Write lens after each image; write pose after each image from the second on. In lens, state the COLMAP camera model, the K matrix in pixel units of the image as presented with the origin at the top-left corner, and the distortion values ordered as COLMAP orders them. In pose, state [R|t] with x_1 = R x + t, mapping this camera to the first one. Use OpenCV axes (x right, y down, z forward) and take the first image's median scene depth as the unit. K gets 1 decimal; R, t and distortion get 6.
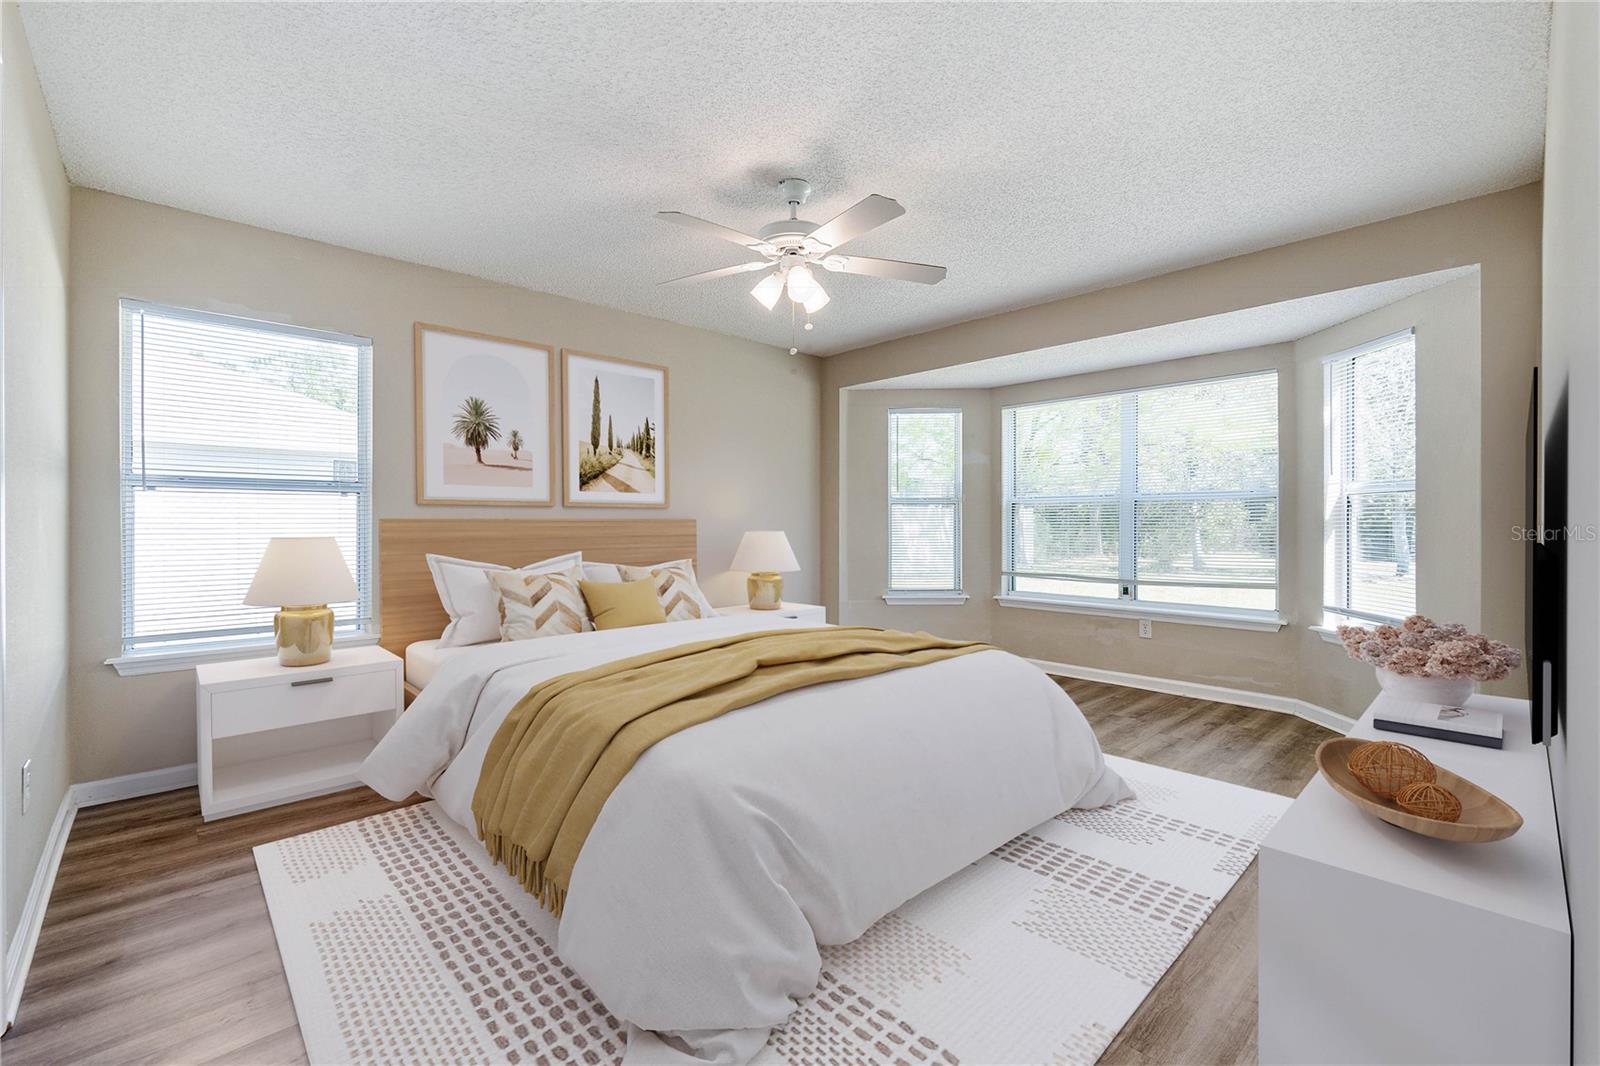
lens RADIAL K [[683.0, 0, 800.0], [0, 683.0, 533.0], [0, 0, 1]] dist [0.000105, 0.000020]
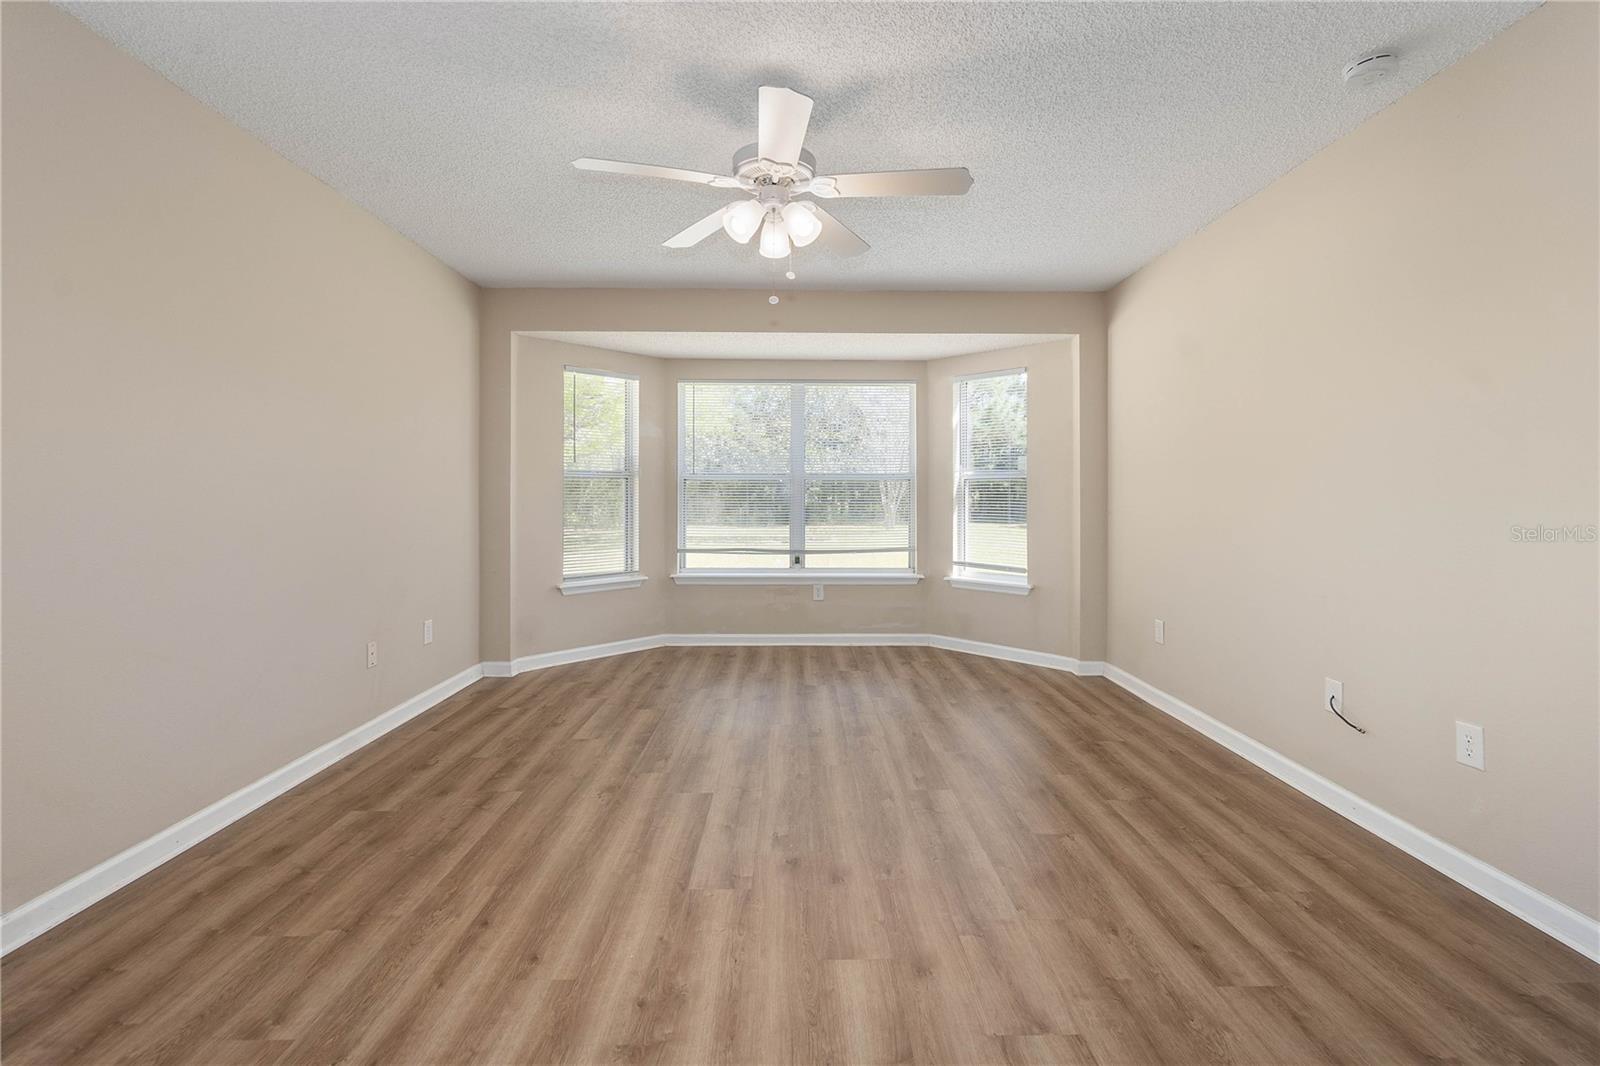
lens RADIAL K [[677.4, 0, 800.0], [0, 677.4, 497.3], [0, 0, 1]] dist [-0.000226, -0.000005]
pose [[0.683389, 0.003686, 0.730045, -0.322900], [0.007147, 0.999906, -0.011738, -0.005158], [-0.730019, 0.013239, 0.683298, 0.234735]]
